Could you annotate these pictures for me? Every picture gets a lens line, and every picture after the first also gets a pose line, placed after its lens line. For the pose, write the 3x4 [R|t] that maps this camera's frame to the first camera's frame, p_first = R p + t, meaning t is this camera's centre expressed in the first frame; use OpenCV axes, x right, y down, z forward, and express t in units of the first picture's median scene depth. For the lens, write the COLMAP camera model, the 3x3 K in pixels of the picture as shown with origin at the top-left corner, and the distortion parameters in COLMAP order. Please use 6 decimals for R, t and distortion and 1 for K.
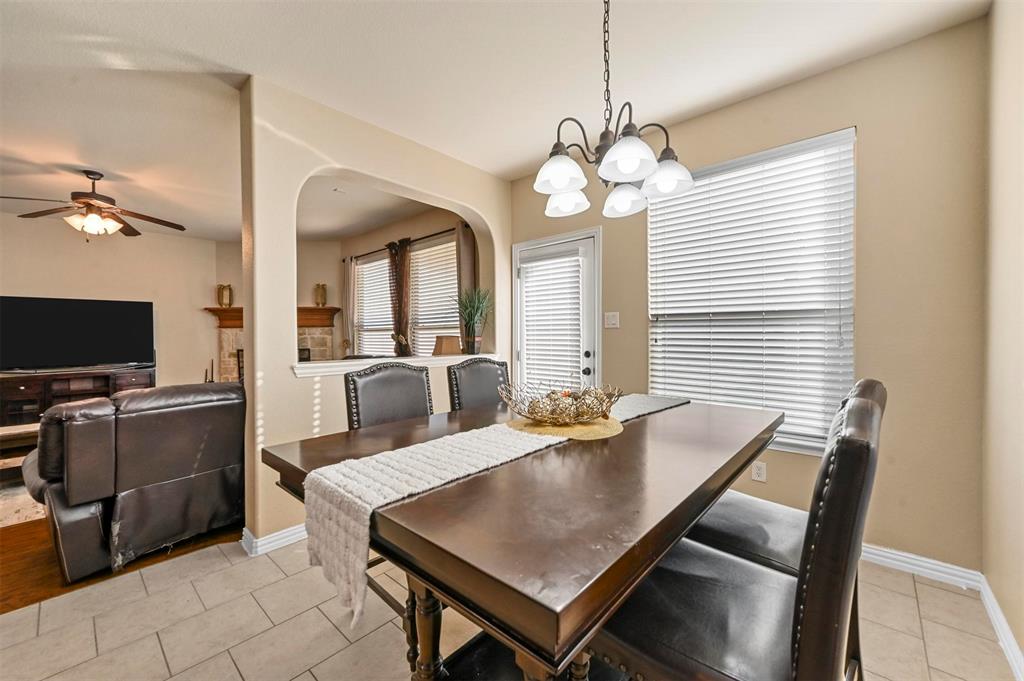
lens RADIAL K [[403.1, 0, 510.0], [0, 403.1, 340.7], [0, 0, 1]] dist [-0.000732, 0.000041]
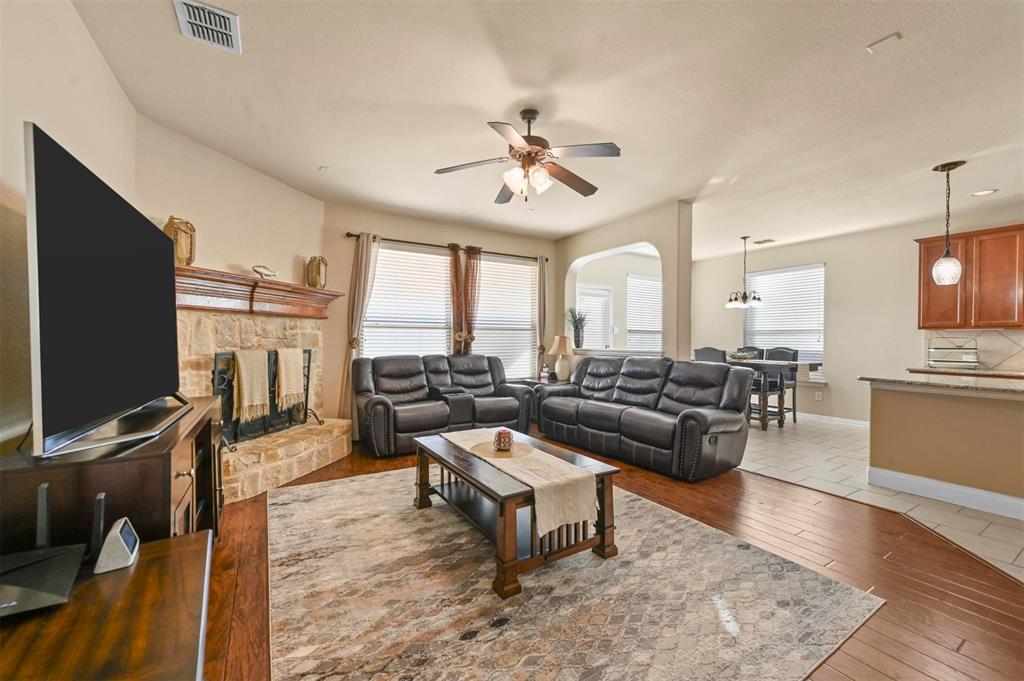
lens RADIAL K [[403.1, 0, 510.0], [0, 403.1, 340.7], [0, 0, 1]] dist [-0.000732, 0.000041]
pose [[0.287419, 0.006151, 0.957785, -1.647985], [0.000509, 0.999978, -0.006574, 0.013596], [-0.957805, 0.002377, 0.287410, 0.762747]]
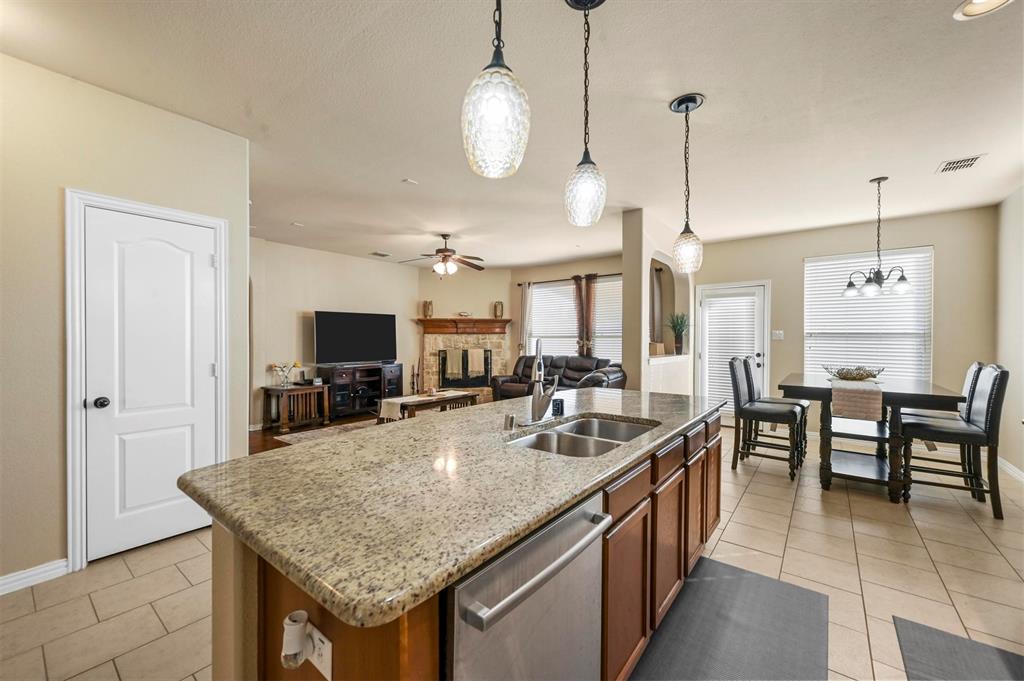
lens RADIAL K [[403.1, 0, 510.0], [0, 403.1, 340.7], [0, 0, 1]] dist [-0.000732, 0.000041]
pose [[0.997297, 0.010248, 0.072762, -0.836254], [-0.009706, 0.999922, -0.007798, -0.002374], [-0.072836, 0.007070, 0.997319, -0.518731]]
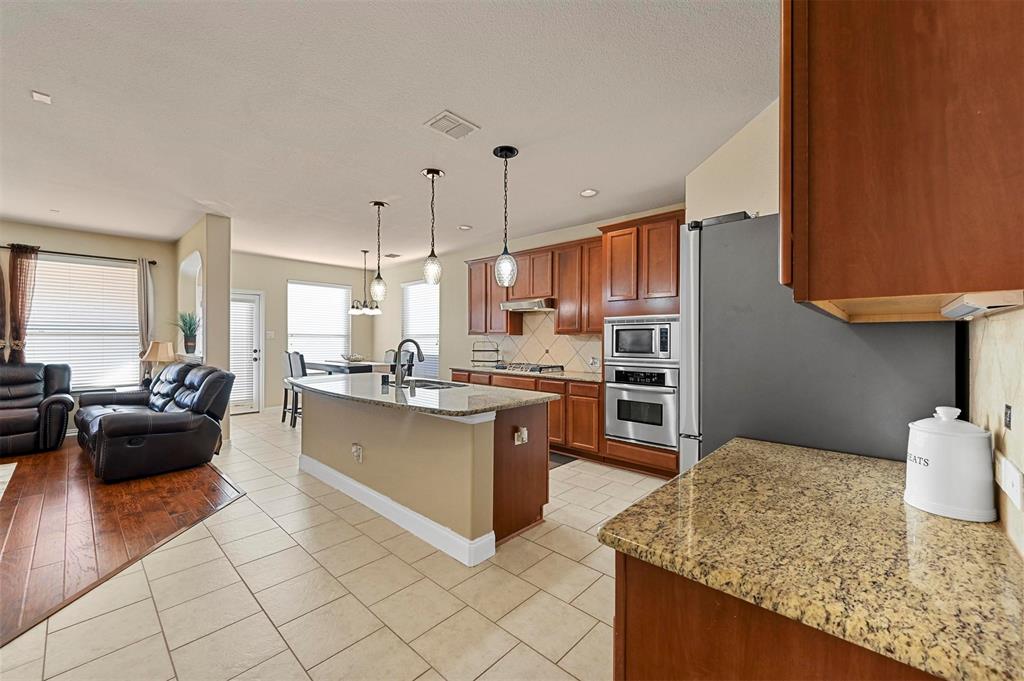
lens RADIAL K [[403.1, 0, 510.0], [0, 403.1, 340.7], [0, 0, 1]] dist [-0.000732, 0.000041]
pose [[0.005917, 0.003646, 0.999976, -1.621119], [0.007946, 0.999962, -0.003693, -0.001053], [-0.999951, 0.007967, 0.005887, -0.274370]]
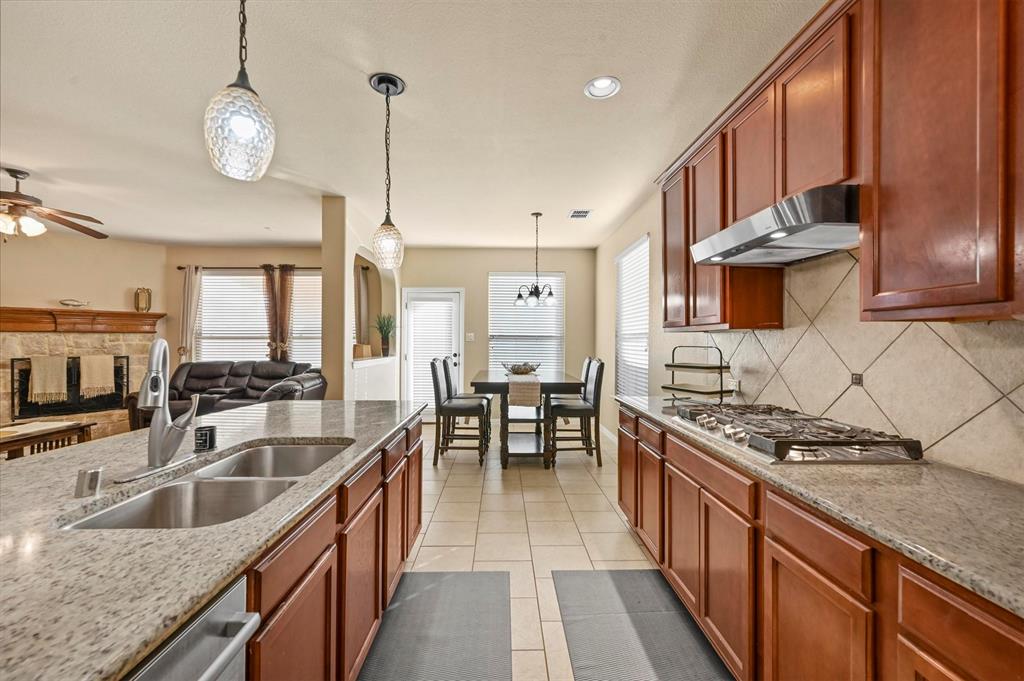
lens RADIAL K [[403.1, 0, 510.0], [0, 403.1, 340.7], [0, 0, 1]] dist [-0.000732, 0.000041]
pose [[0.724464, 0.010506, 0.689232, -0.785756], [0.000071, 0.999883, -0.015317, -0.003231], [-0.689312, 0.011146, 0.724379, -0.449641]]
